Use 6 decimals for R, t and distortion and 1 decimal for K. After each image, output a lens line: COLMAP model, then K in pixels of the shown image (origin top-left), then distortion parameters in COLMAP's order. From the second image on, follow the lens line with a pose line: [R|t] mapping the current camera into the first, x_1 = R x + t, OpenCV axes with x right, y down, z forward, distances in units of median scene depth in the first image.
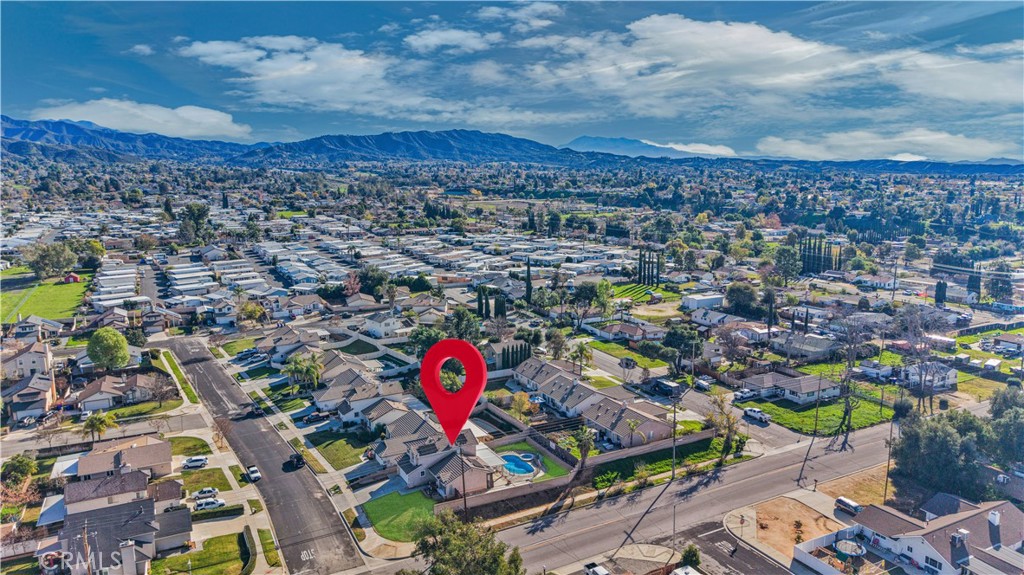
lens RADIAL K [[689.7, 0, 512.0], [0, 689.7, 287.5], [0, 0, 1]] dist [0.039940, -0.041430]
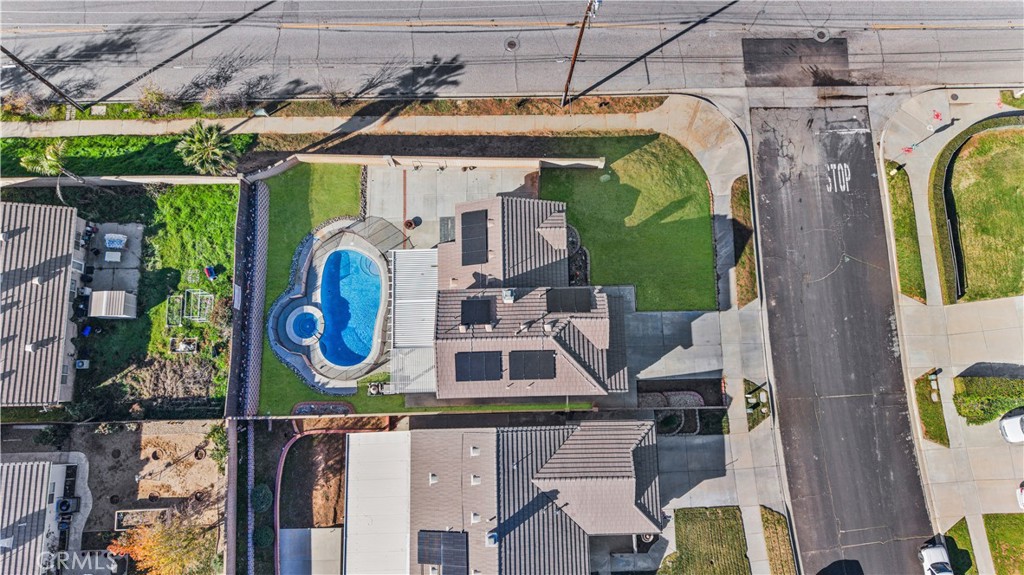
lens RADIAL K [[689.7, 0, 512.0], [0, 689.7, 287.5], [0, 0, 1]] dist [0.039940, -0.041430]
pose [[-0.895298, -0.432839, 0.105320, -0.114651], [0.093841, 0.047867, 0.994436, -0.143121], [-0.435472, 0.900199, -0.002237, 0.883787]]
